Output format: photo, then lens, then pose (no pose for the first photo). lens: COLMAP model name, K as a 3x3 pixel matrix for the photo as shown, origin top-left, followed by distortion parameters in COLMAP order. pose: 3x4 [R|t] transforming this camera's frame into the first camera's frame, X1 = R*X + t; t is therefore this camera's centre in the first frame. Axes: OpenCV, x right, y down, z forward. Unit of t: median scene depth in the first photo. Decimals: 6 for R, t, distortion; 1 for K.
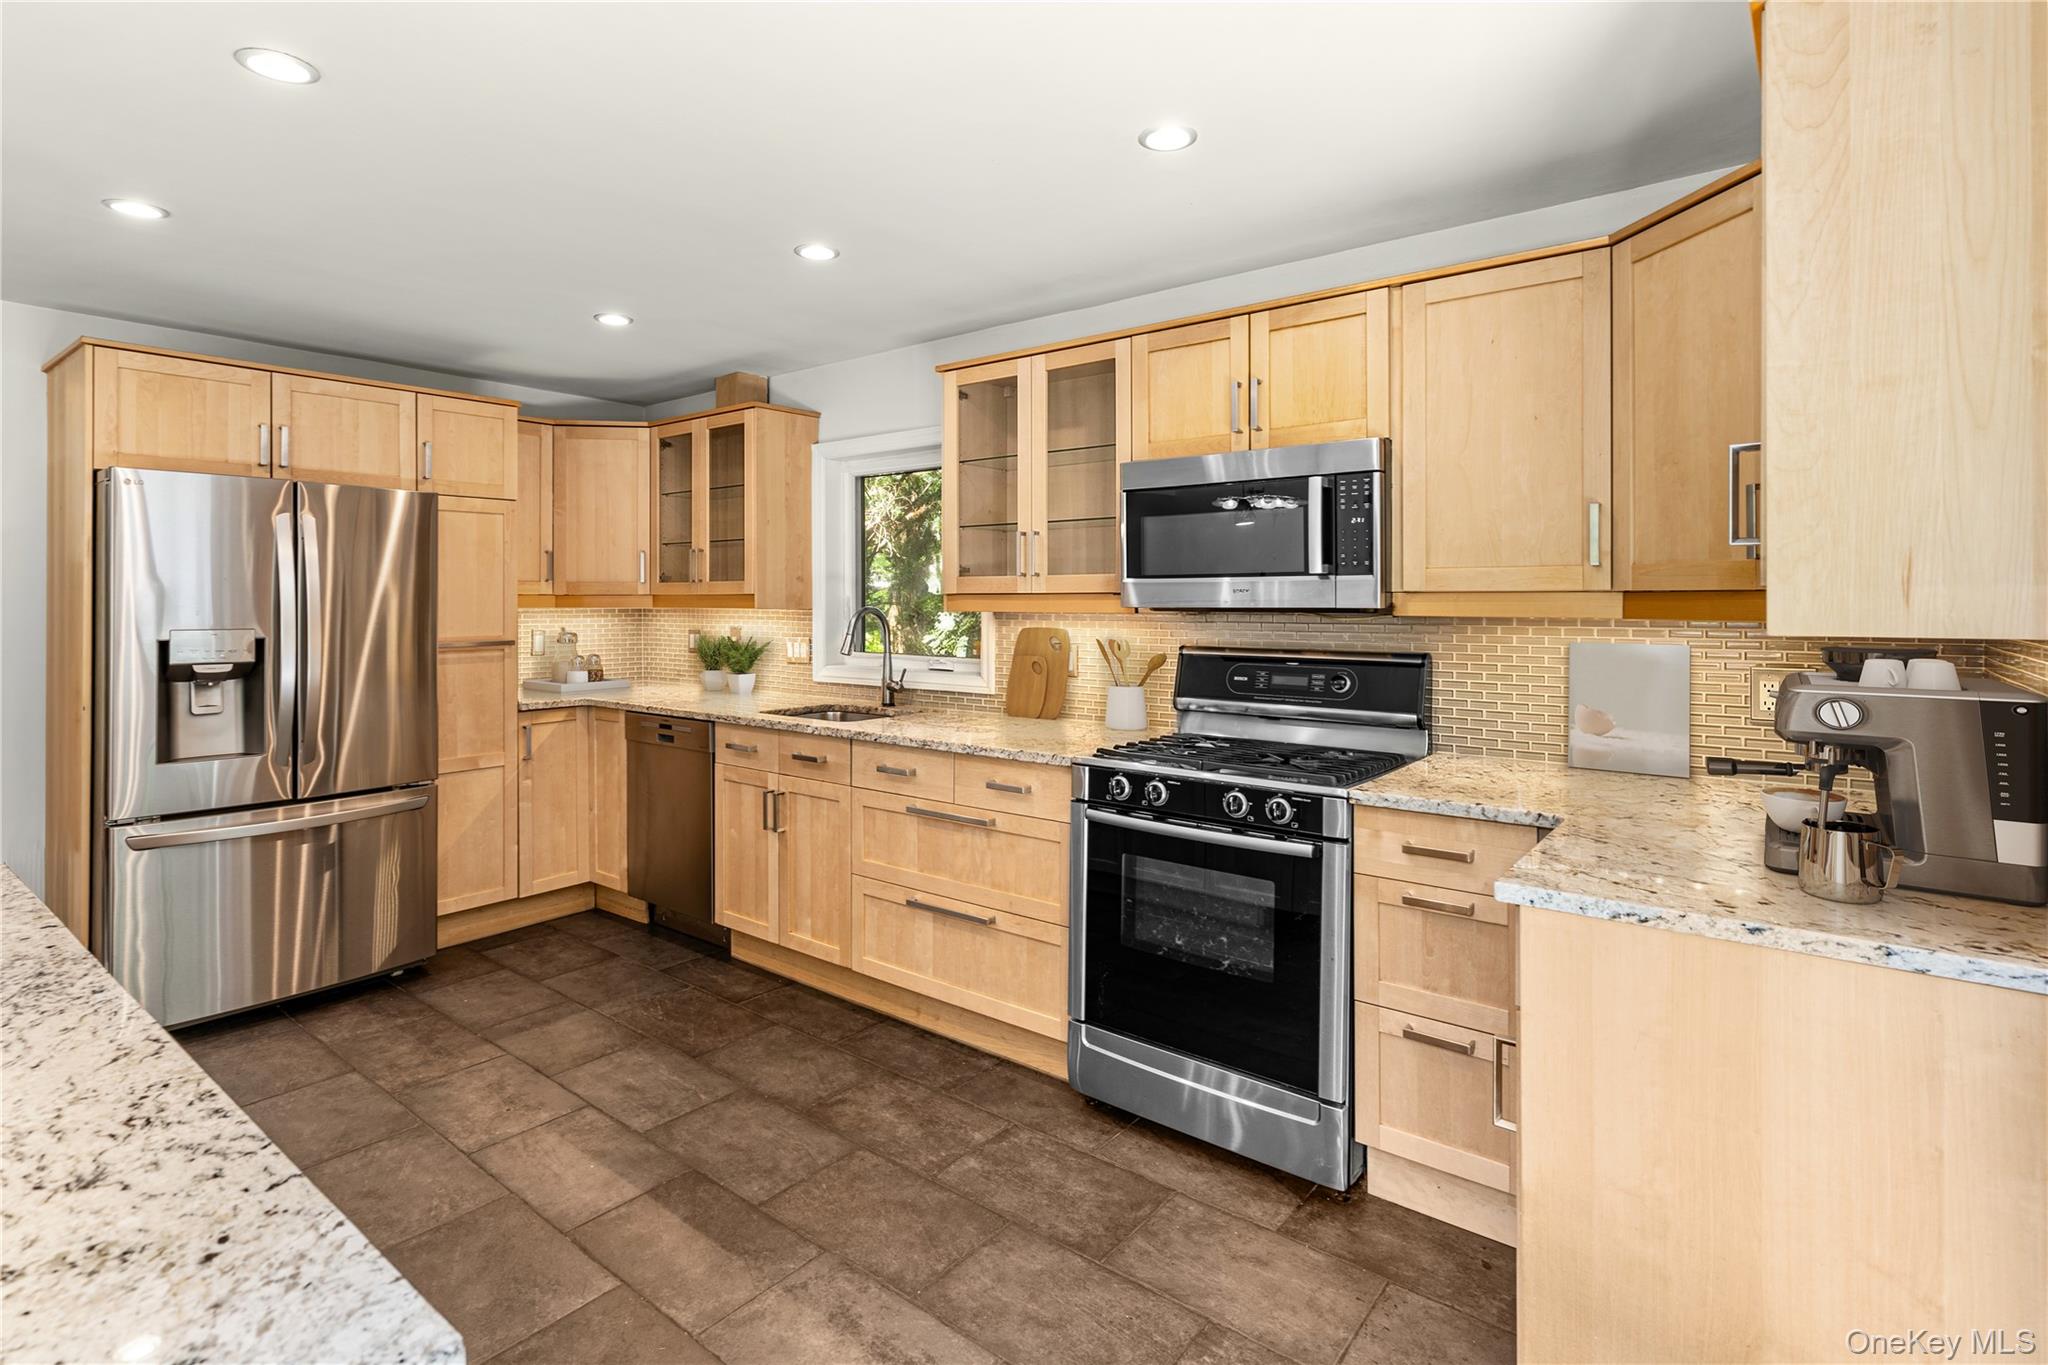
lens RADIAL K [[996.0, 0, 1012.7], [0, 996.0, 597.7], [0, 0, 1]] dist [0.006034, -0.002040]
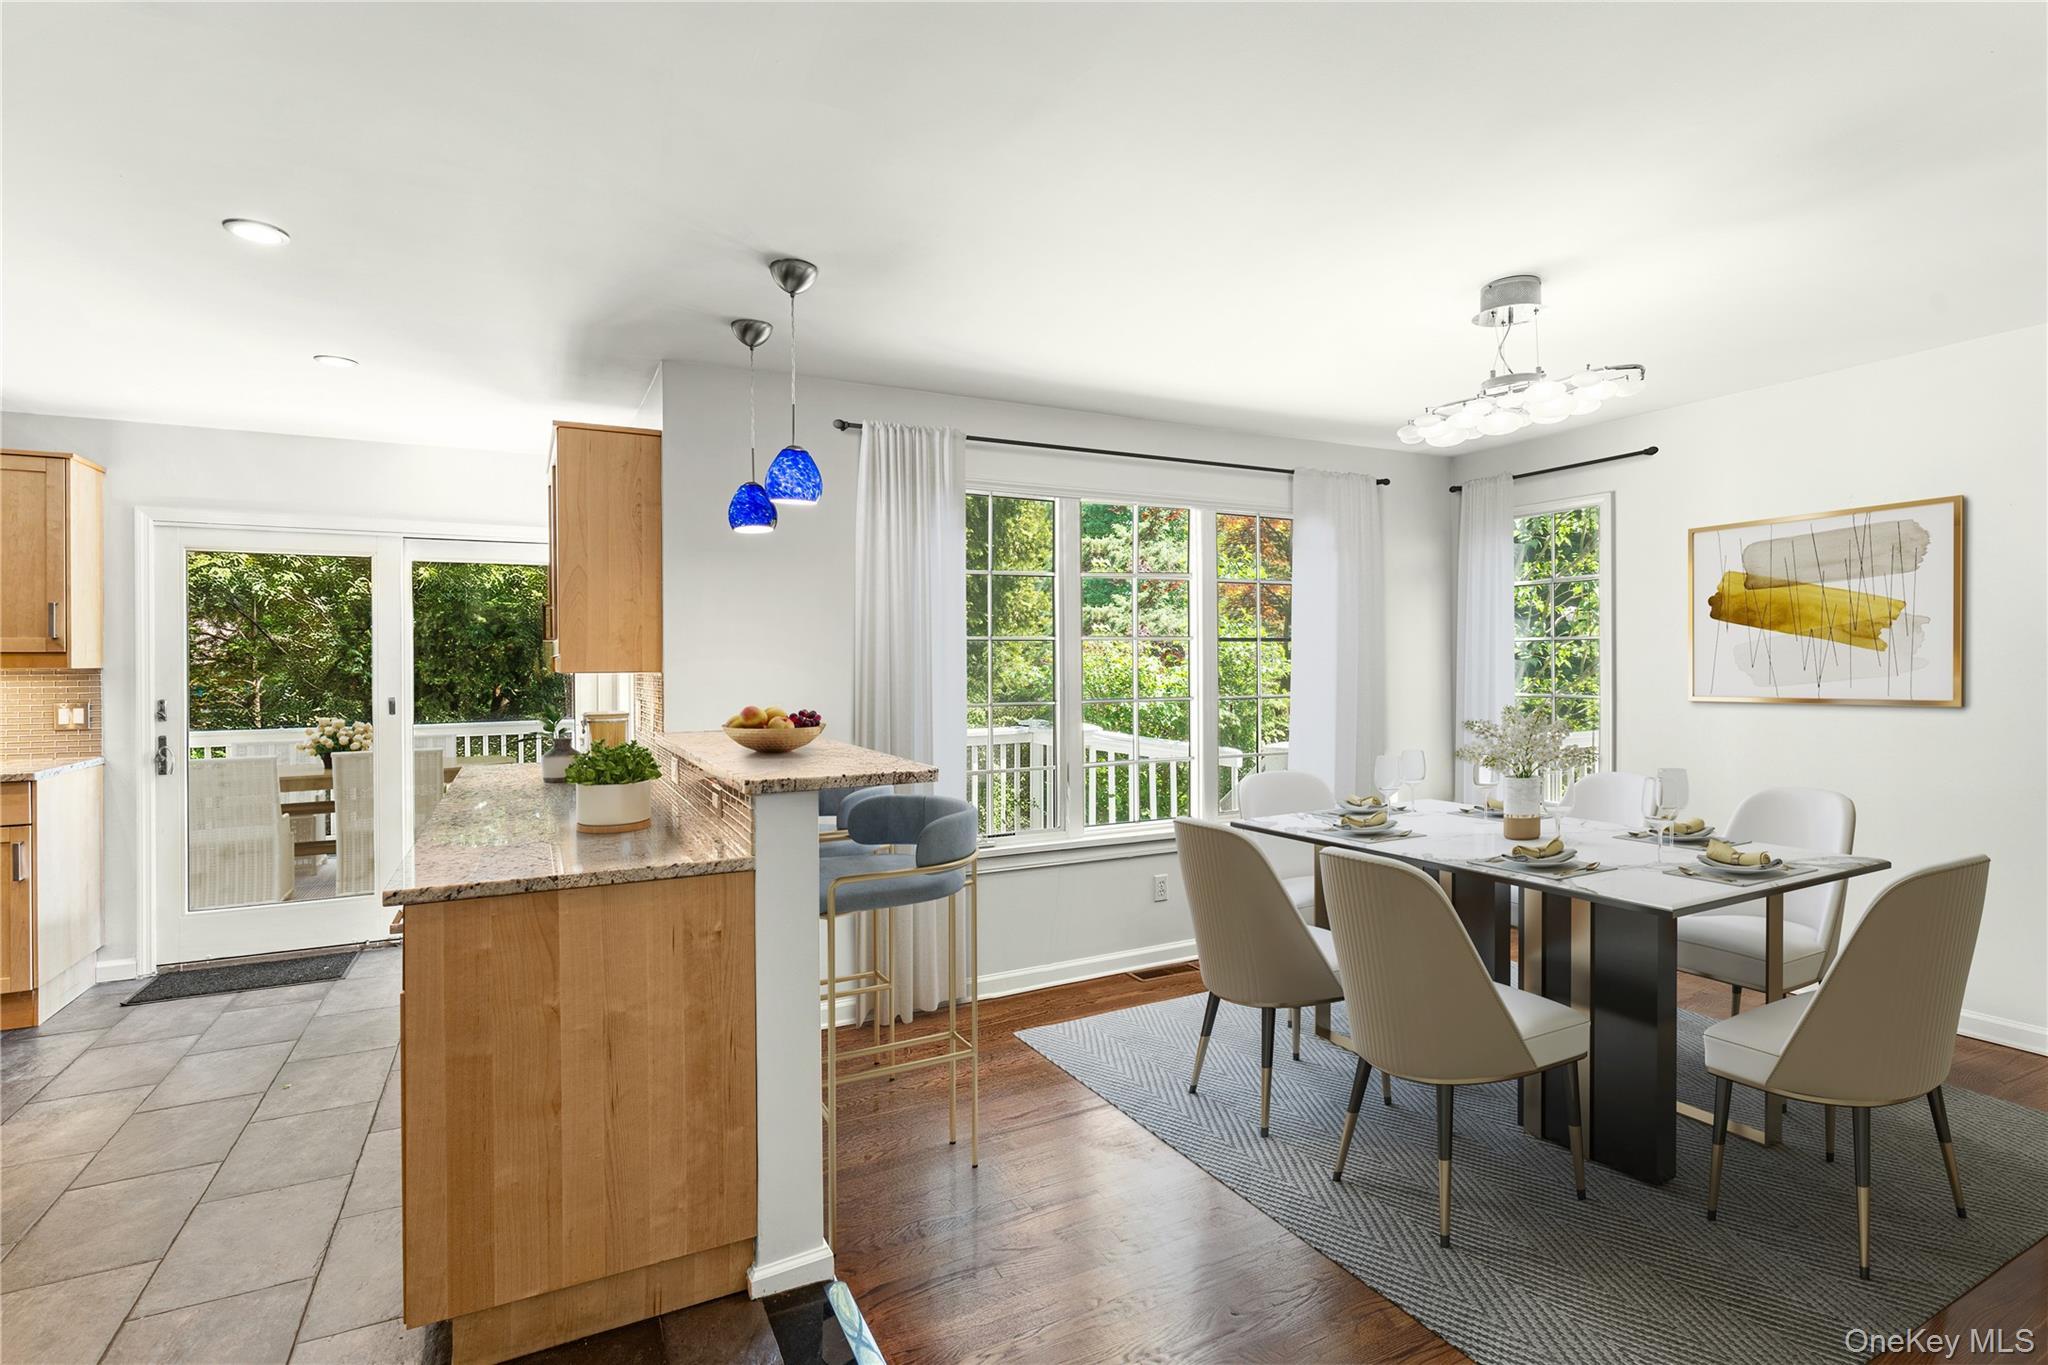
lens RADIAL K [[996.0, 0, 1019.4], [0, 996.0, 668.5], [0, 0, 1]] dist [0.006034, -0.002040]
pose [[-0.905249, 0.002411, 0.424874, -1.262275], [0.004308, 0.999985, 0.003504, 0.015040], [-0.424859, 0.005002, -0.905246, 1.015365]]
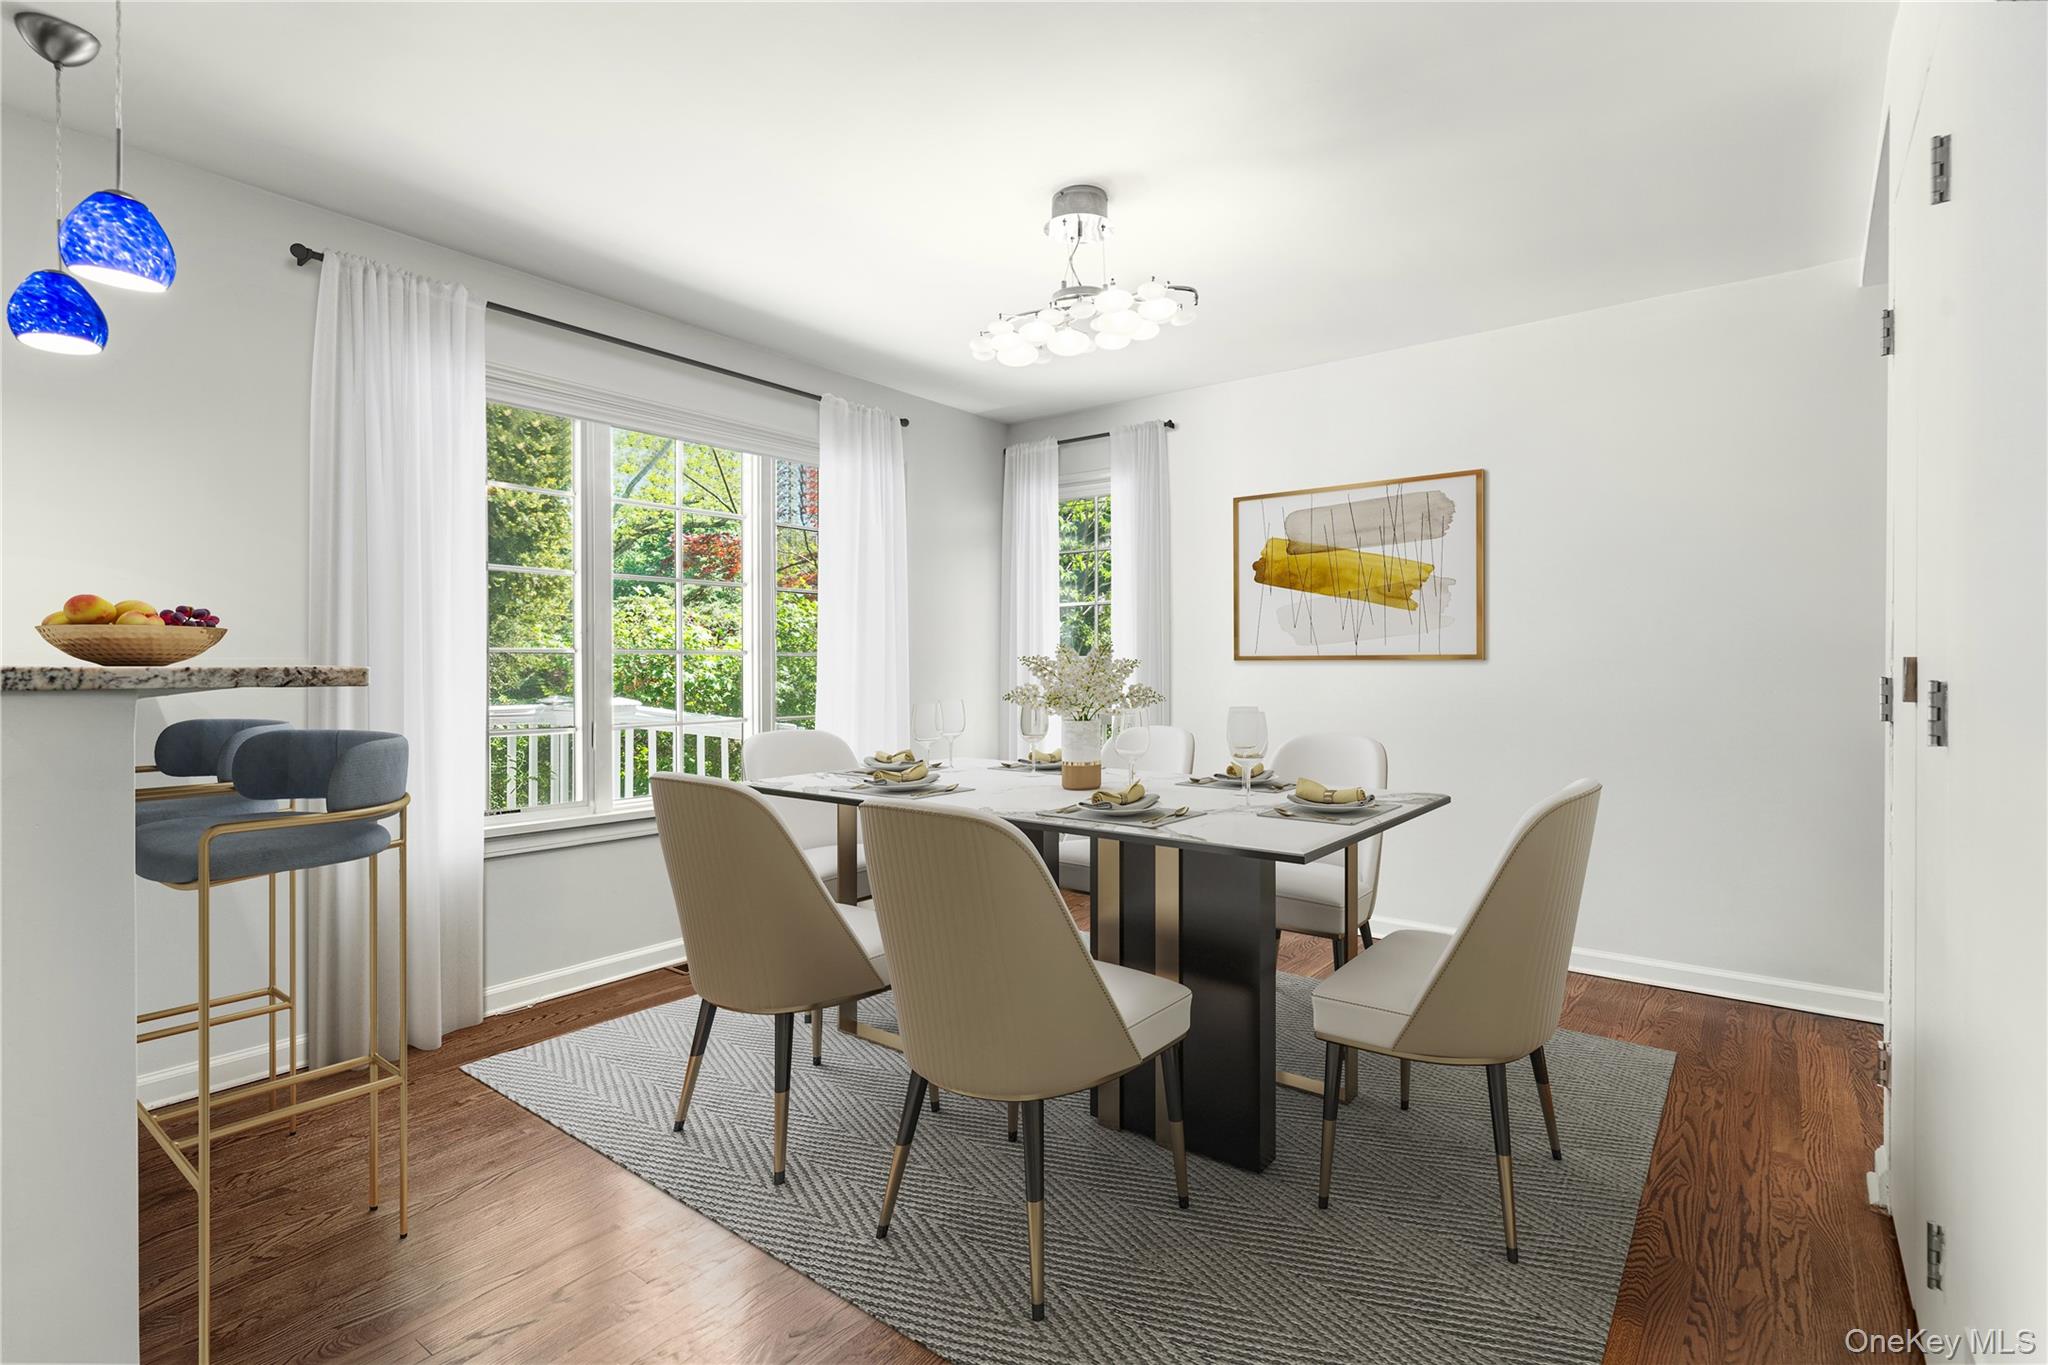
lens RADIAL K [[996.0, 0, 1024.4], [0, 996.0, 674.7], [0, 0, 1]] dist [0.006034, -0.002040]
pose [[-0.999978, -0.001489, -0.006444, -1.230976], [-0.001471, 0.999995, -0.002785, 0.089208], [0.006448, -0.002776, -0.999975, 0.896755]]
